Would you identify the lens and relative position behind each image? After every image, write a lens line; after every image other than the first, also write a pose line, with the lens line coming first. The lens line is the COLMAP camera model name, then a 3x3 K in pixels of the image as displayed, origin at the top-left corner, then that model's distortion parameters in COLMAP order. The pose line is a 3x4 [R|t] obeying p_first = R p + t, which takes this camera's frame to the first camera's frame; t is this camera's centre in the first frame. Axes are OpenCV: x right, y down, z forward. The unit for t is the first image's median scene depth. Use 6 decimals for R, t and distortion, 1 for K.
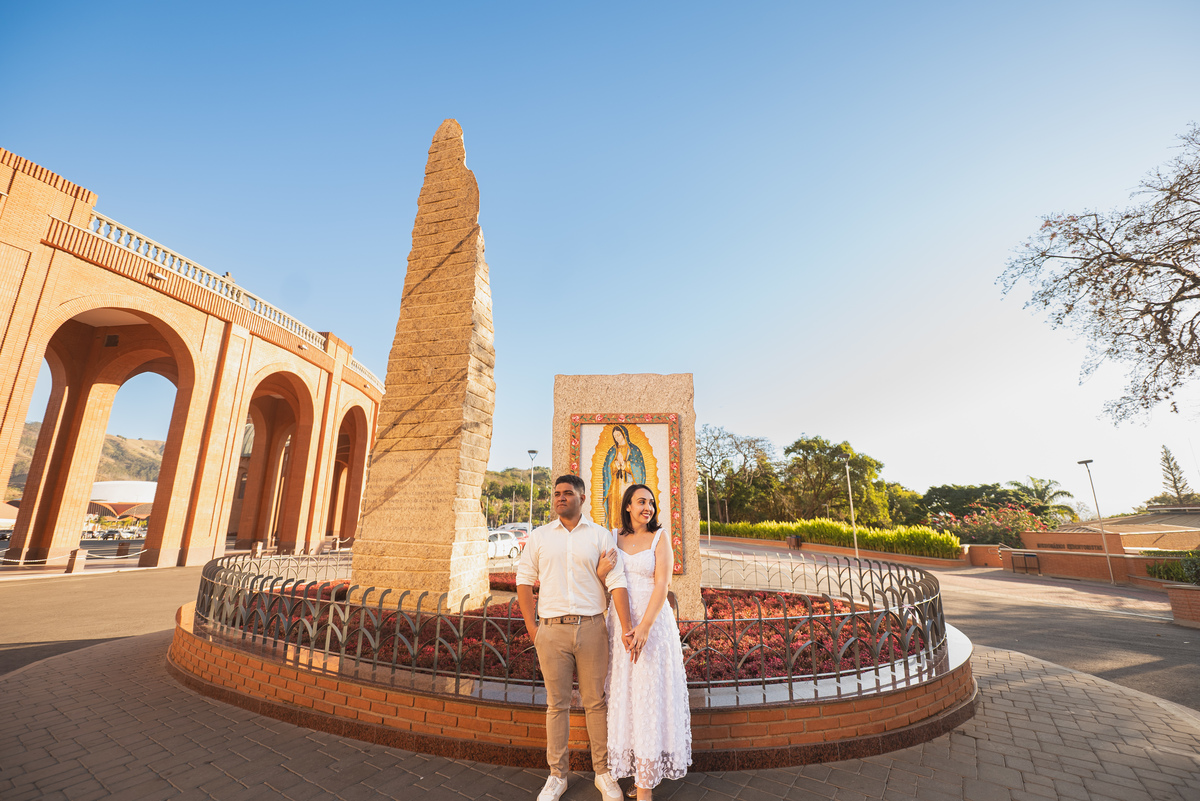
lens RADIAL K [[472.1, 0, 600.5], [0, 472.1, 403.2], [0, 0, 1]] dist [-0.013599, -0.000286]
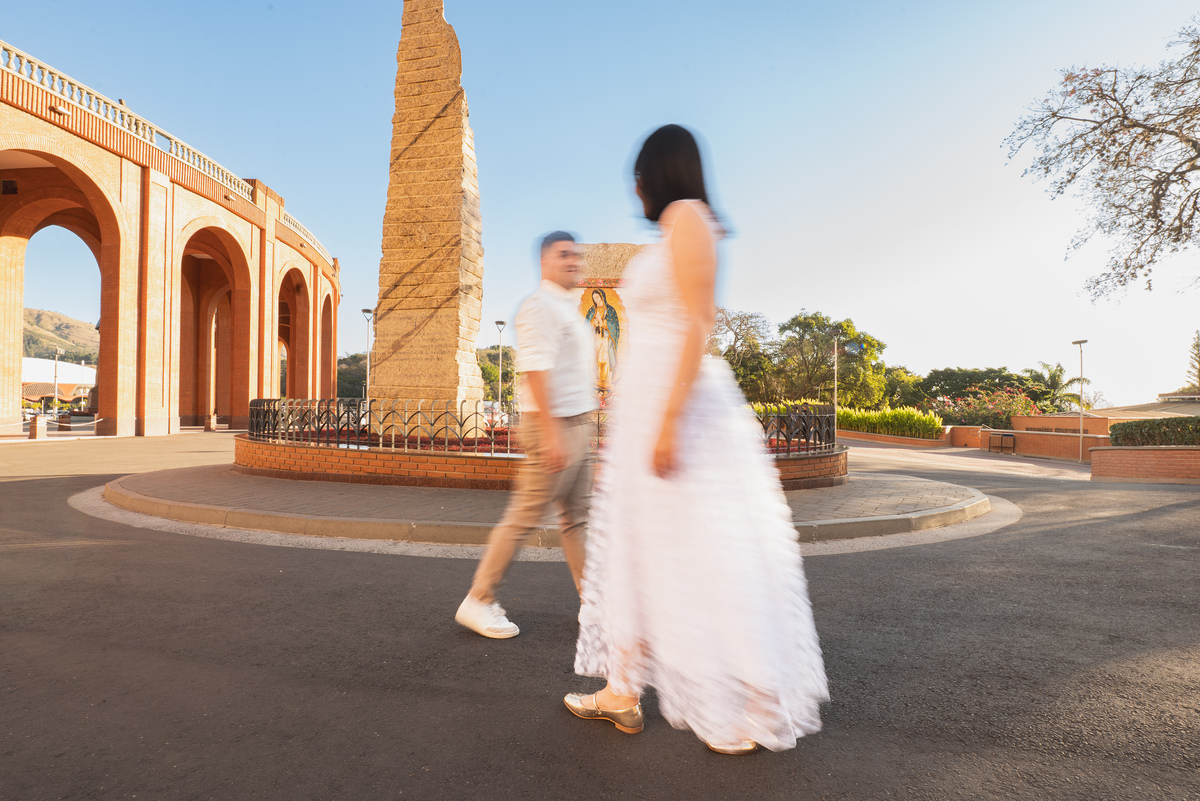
lens RADIAL K [[584.9, 0, 600.0], [0, 584.9, 400.5], [0, 0, 1]] dist [-0.010501, -0.000268]
pose [[0.998579, 0.005407, 0.053015, -0.012839], [-0.016794, 0.976078, 0.216772, 0.001251], [-0.050574, -0.217355, 0.974782, -0.199186]]
